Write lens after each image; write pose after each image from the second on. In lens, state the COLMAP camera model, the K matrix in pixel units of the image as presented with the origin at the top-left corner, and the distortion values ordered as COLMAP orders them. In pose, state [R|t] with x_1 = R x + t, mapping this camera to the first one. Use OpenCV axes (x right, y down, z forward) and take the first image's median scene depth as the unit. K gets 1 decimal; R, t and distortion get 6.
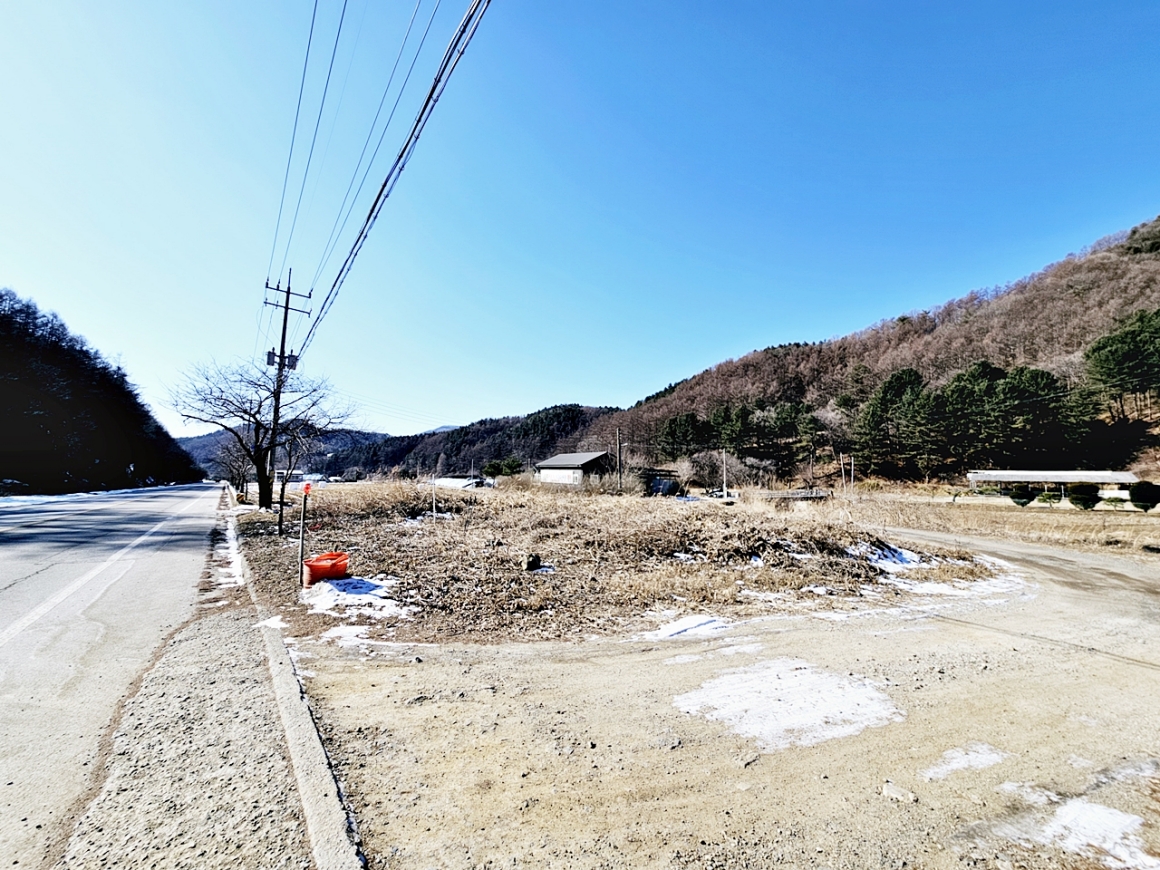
lens RADIAL K [[472.4, 0, 579.0], [0, 472.4, 435.2], [0, 0, 1]] dist [0.000713, -0.002117]
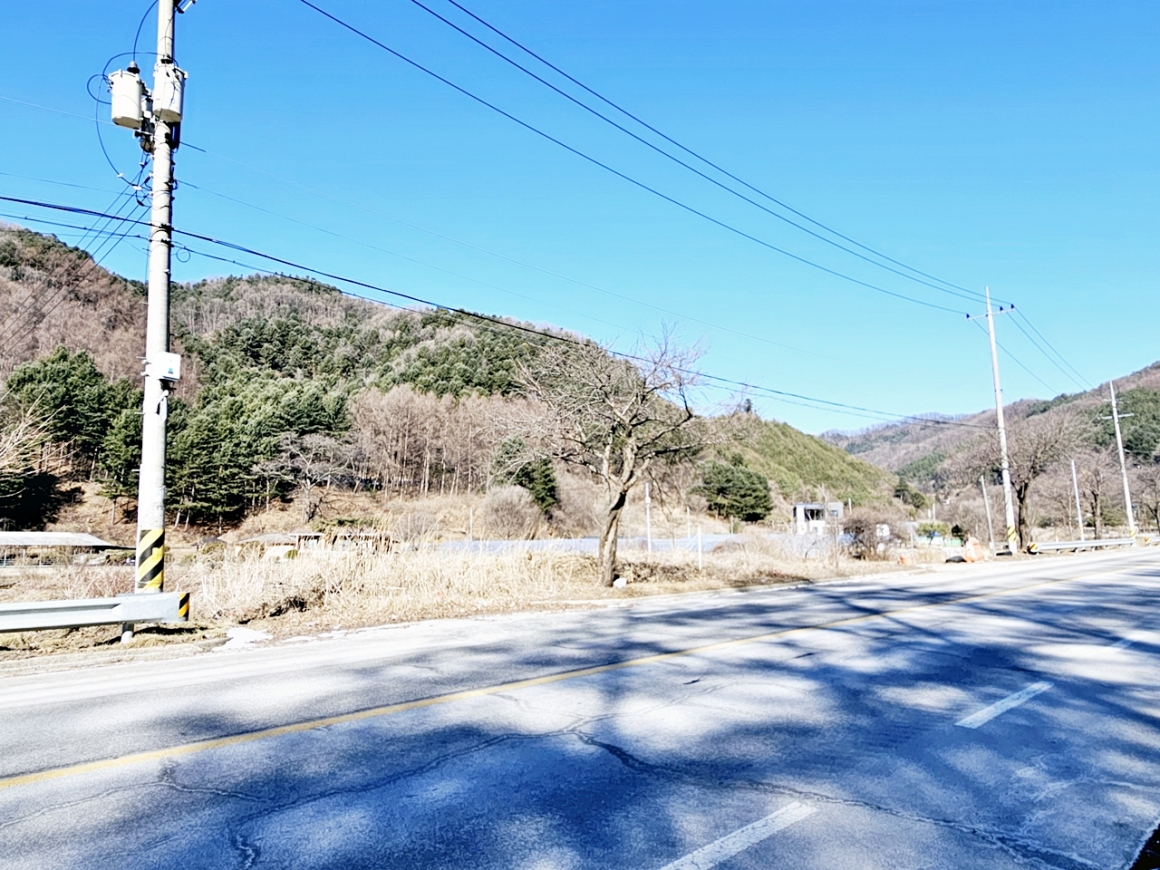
lens RADIAL K [[751.4, 0, 583.6], [0, 751.4, 433.4], [0, 0, 1]] dist [-0.000951, 0.000647]
pose [[-0.140258, 0.136674, 0.980637, -0.195464], [-0.081672, 0.985455, -0.149027, 0.014043], [-0.986741, -0.100993, -0.127055, 0.143327]]
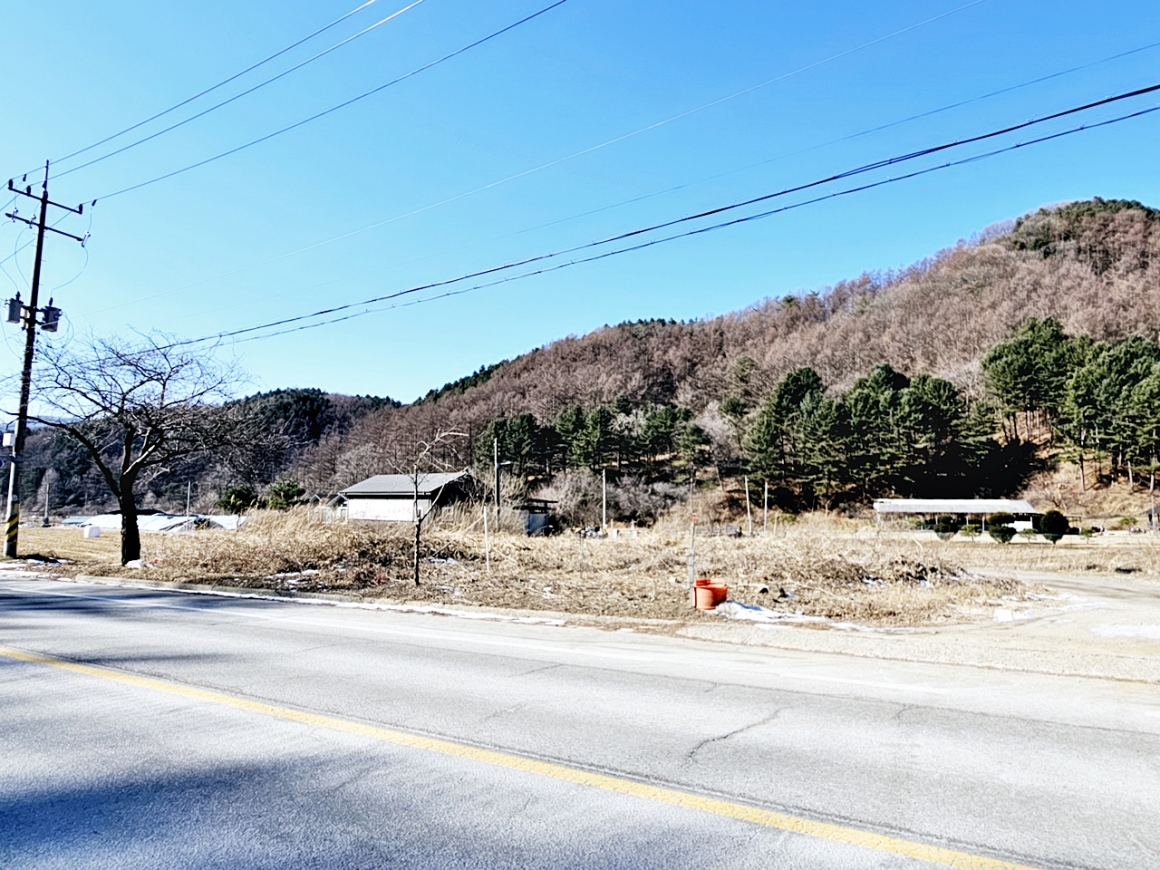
lens RADIAL K [[751.4, 0, 583.6], [0, 751.4, 433.4], [0, 0, 1]] dist [-0.000951, 0.000647]
pose [[0.937336, 0.028320, 0.347274, -0.055830], [-0.023419, 0.999558, -0.018303, -0.001847], [-0.347639, 0.009023, 0.937585, -0.020810]]
